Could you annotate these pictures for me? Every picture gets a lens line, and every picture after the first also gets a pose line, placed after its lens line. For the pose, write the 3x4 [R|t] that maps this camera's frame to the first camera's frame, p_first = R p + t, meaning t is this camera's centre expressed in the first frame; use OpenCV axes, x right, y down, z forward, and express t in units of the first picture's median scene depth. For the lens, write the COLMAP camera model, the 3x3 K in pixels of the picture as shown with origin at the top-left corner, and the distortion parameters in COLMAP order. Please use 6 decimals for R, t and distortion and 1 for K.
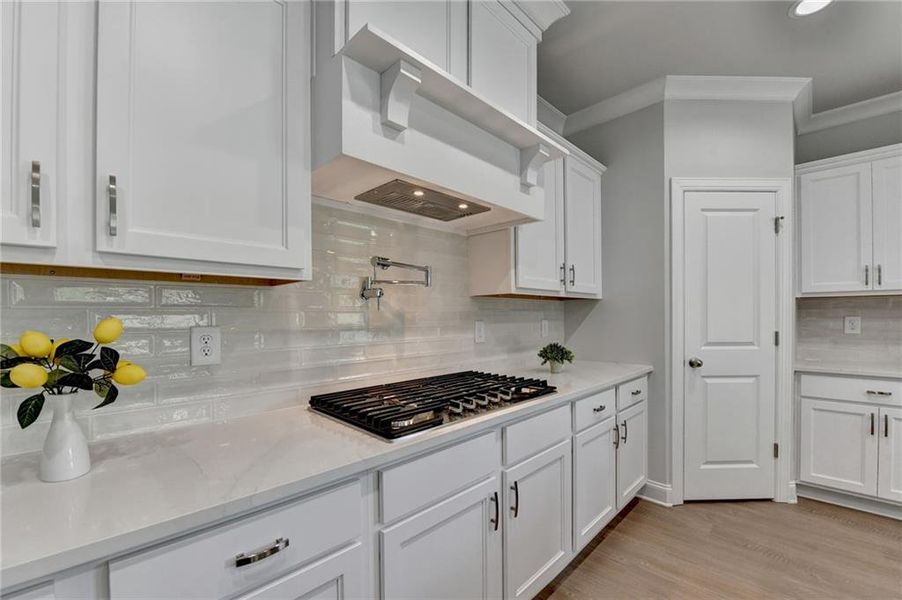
lens RADIAL K [[378.5, 0, 459.4], [0, 378.5, 321.4], [0, 0, 1]] dist [-0.021391, -0.000191]
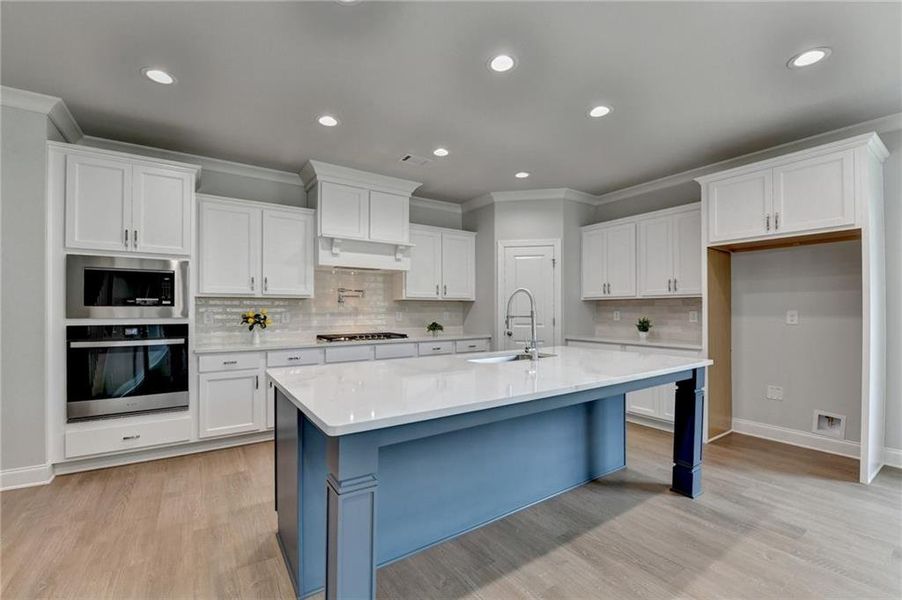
lens RADIAL K [[386.7, 0, 462.9], [0, 386.7, 306.8], [0, 0, 1]] dist [-0.016658, -0.000203]
pose [[0.982356, 0.005770, -0.186930, 1.035314], [-0.009313, 0.999793, -0.018081, 0.012137], [0.186787, 0.019502, 0.982207, -1.420579]]
